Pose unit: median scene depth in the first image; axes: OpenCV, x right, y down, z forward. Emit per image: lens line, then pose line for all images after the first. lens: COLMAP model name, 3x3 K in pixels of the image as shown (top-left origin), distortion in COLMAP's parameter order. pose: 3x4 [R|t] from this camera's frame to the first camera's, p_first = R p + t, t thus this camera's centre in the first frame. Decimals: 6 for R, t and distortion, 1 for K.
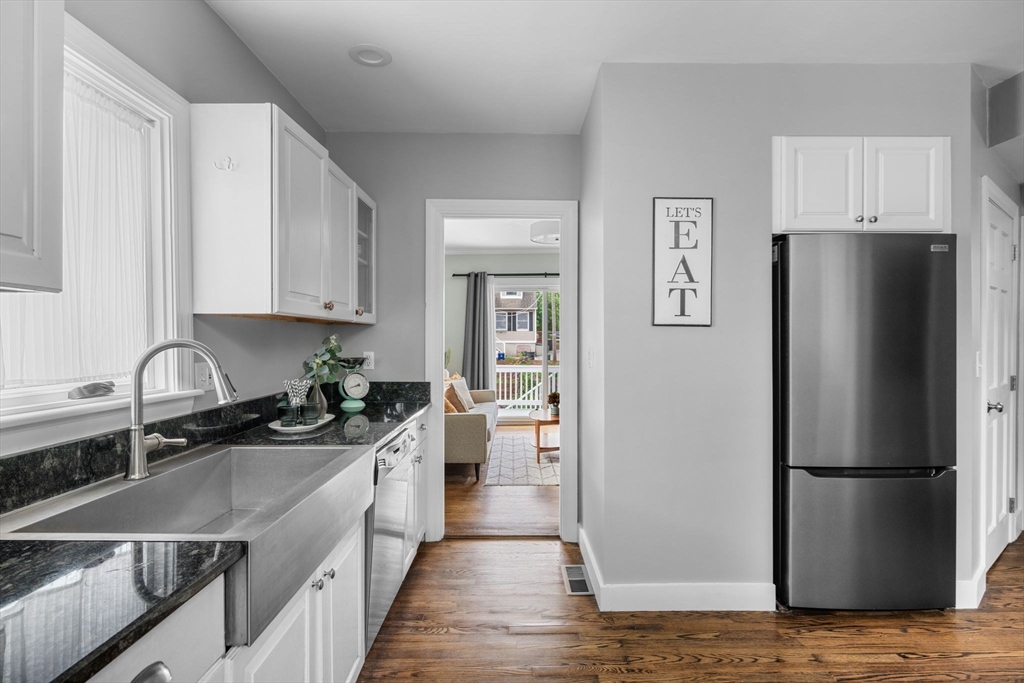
lens RADIAL K [[513.9, 0, 512.0], [0, 513.9, 341.5], [0, 0, 1]] dist [0.000057, 0.000353]
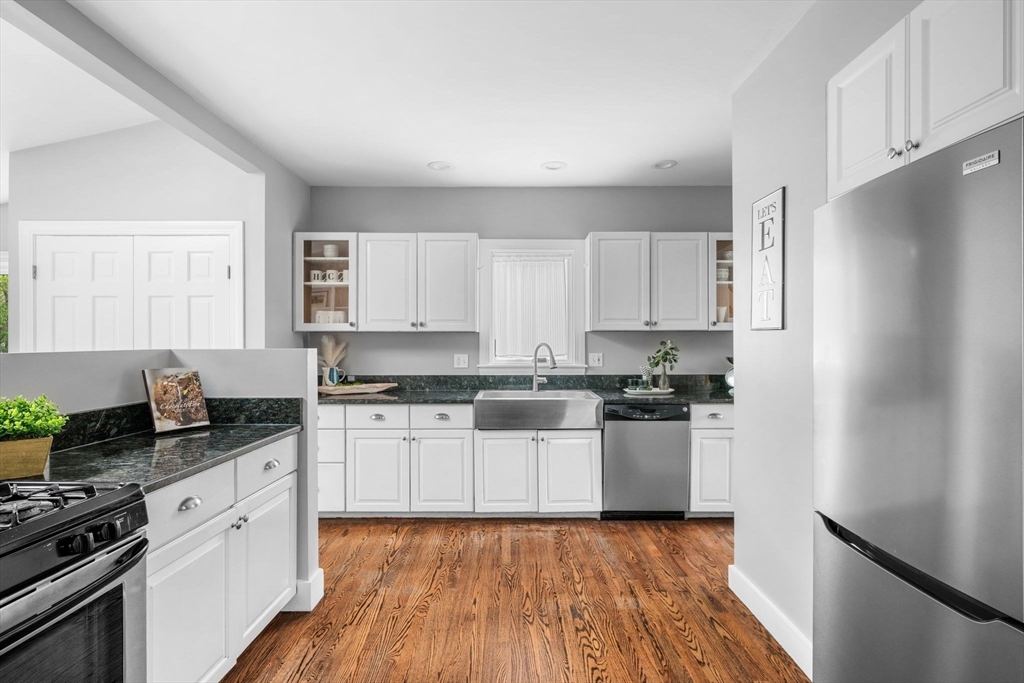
lens RADIAL K [[513.9, 0, 512.0], [0, 513.9, 341.5], [0, 0, 1]] dist [0.000057, 0.000353]
pose [[-0.005172, 0.000762, -0.999986, 1.388714], [-0.001818, 0.999998, 0.000771, -0.009634], [0.999985, 0.001822, -0.005171, 0.573223]]
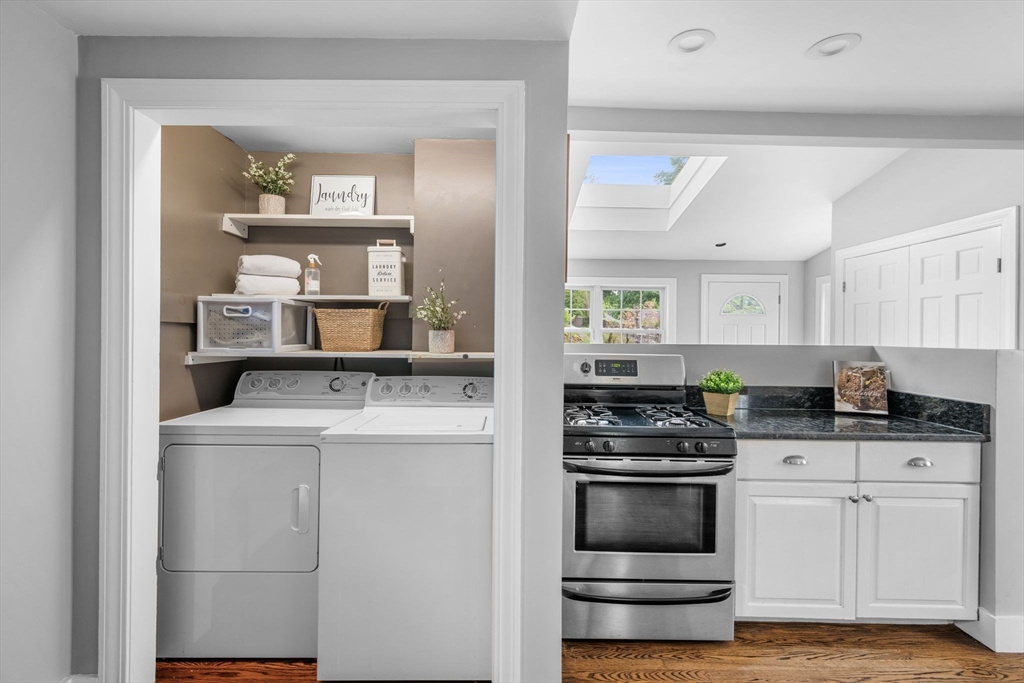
lens RADIAL K [[459.3, 0, 512.7], [0, 459.3, 334.9], [0, 0, 1]] dist [0.001071, 0.000465]
pose [[-0.999913, -0.010625, -0.007848, 1.200585], [-0.010659, 0.999934, 0.004198, -0.013895], [0.007803, 0.004282, -0.999960, 0.987527]]
